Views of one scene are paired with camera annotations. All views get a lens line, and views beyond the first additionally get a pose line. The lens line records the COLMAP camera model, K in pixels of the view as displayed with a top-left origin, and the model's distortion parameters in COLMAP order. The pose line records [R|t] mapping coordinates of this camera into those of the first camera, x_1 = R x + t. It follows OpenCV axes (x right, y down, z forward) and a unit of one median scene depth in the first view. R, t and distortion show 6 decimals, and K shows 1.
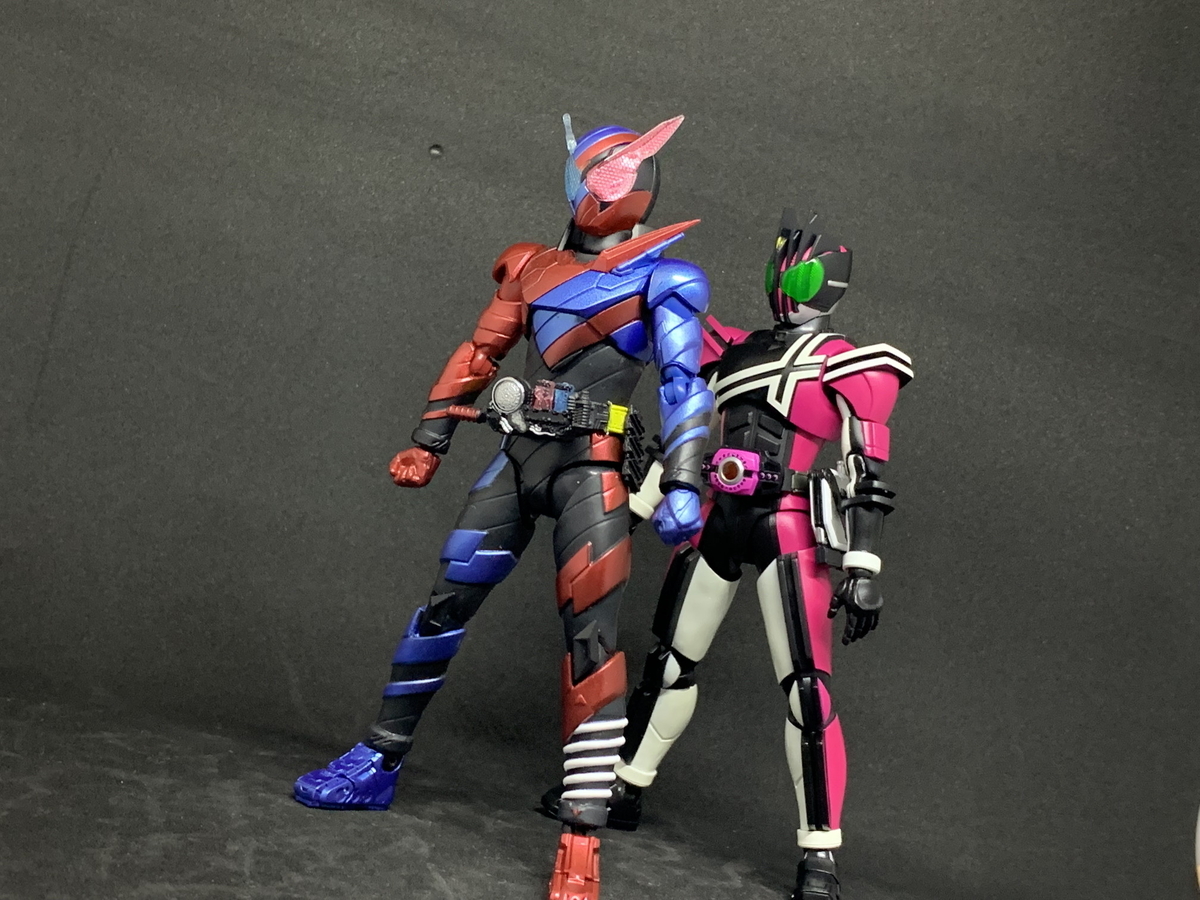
lens RADIAL K [[1720.1, 0, 604.9], [0, 1720.1, 416.8], [0, 0, 1]] dist [0.246385, -1.191795]
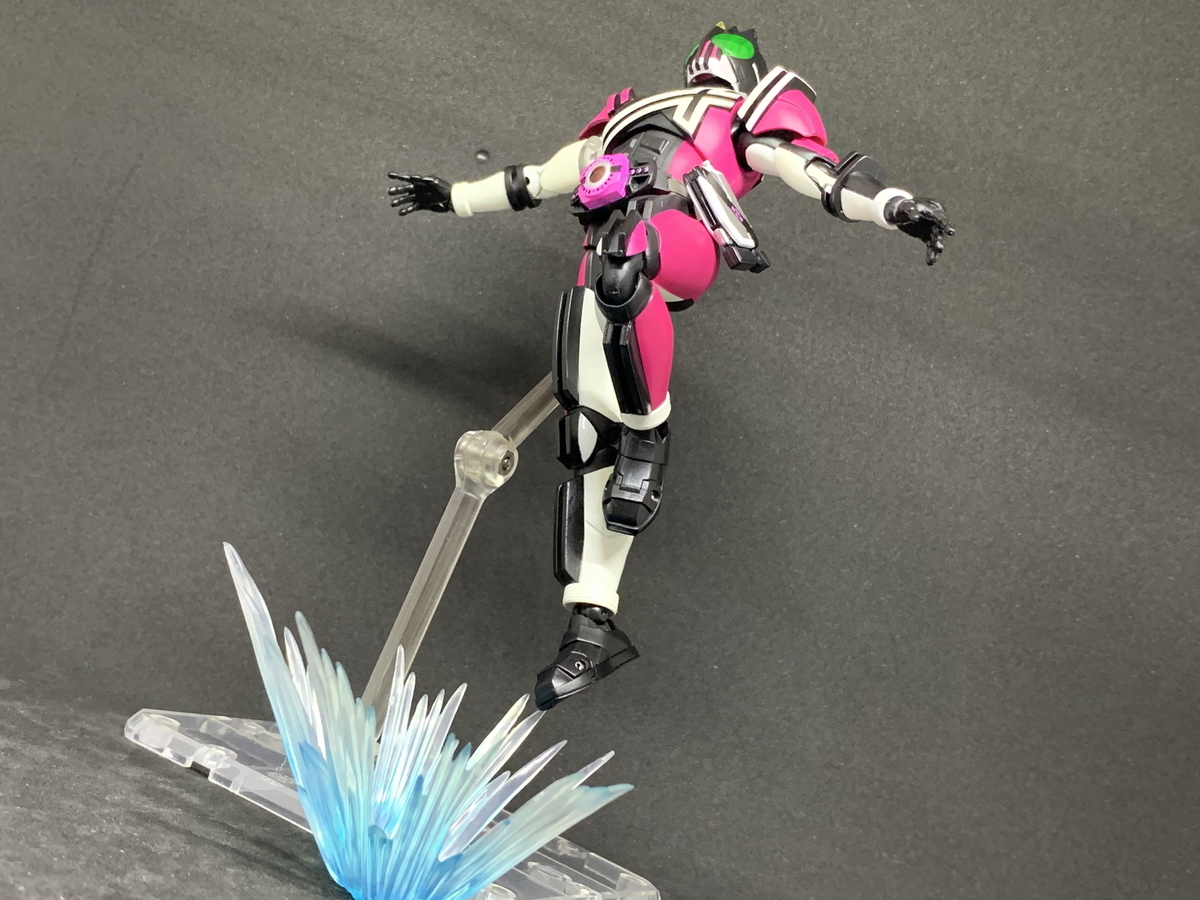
lens RADIAL K [[1519.4, 0, 599.8], [0, 1519.4, 402.6], [0, 0, 1]] dist [0.227505, -0.941917]
pose [[0.993271, 0.091634, -0.070824, 0.041492], [-0.097468, 0.991700, -0.083847, 0.049322], [0.062553, 0.090185, 0.993959, 0.162251]]
